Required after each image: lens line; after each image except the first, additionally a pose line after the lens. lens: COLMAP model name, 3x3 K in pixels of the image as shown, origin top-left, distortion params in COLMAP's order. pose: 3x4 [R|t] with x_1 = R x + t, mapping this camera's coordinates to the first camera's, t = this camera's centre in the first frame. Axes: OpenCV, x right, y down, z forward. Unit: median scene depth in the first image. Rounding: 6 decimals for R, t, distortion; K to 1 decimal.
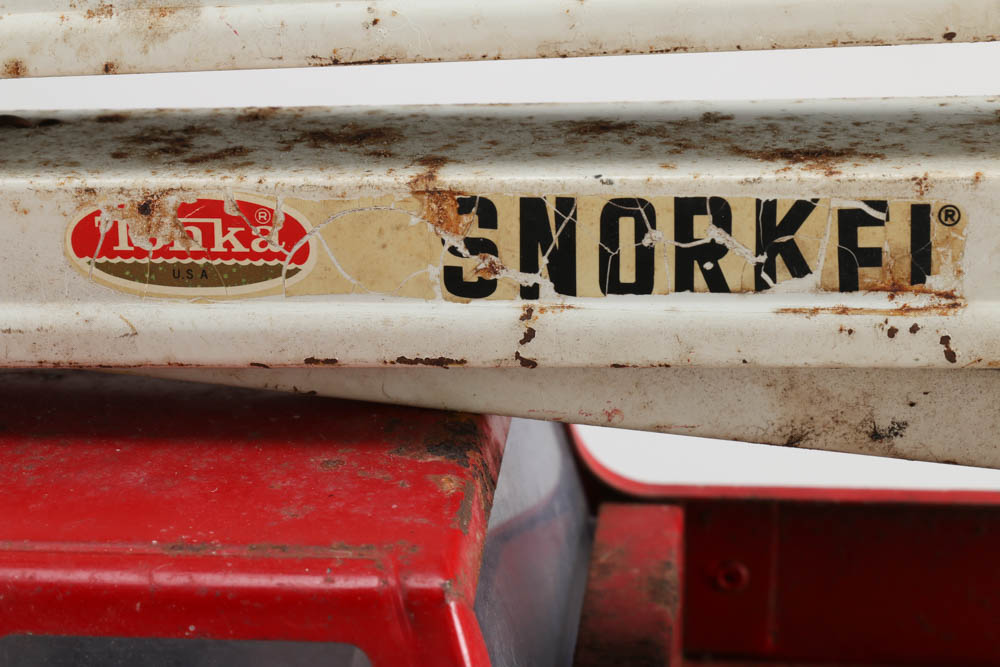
lens RADIAL K [[3512.5, 0, 498.8], [0, 3512.5, 333.3], [0, 0, 1]] dist [0.047809, 0.000000]
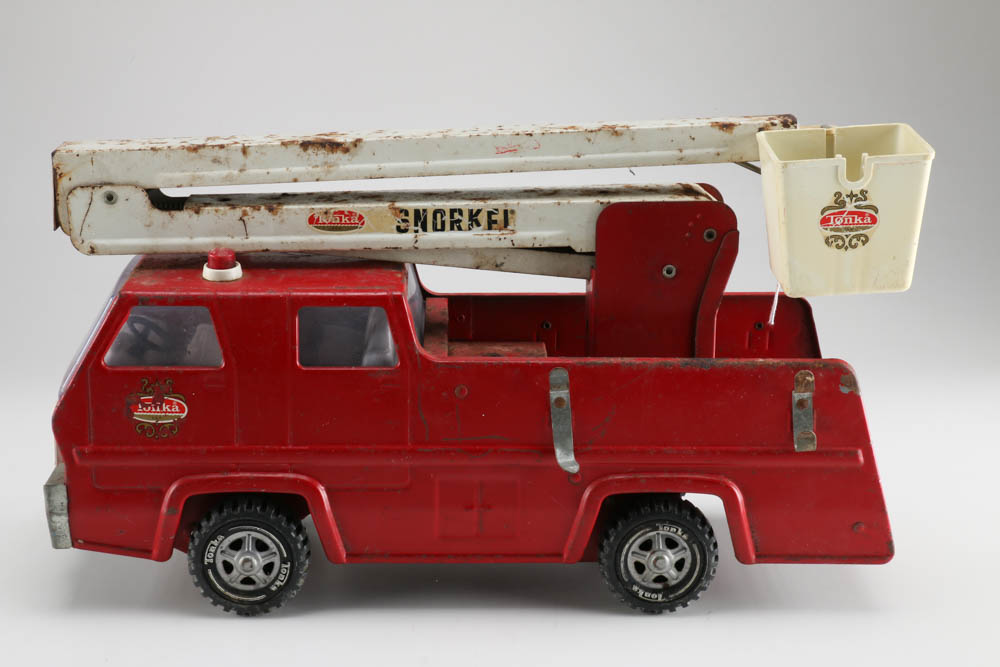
lens RADIAL K [[1562.9, 0, 501.2], [0, 1562.9, 335.6], [0, 0, 1]] dist [0.131671, 0.000000]
pose [[0.994150, -0.019180, 0.106294, -0.094510], [0.018449, 0.999799, 0.007856, 0.103392], [-0.106424, -0.005849, 0.994304, -0.925186]]
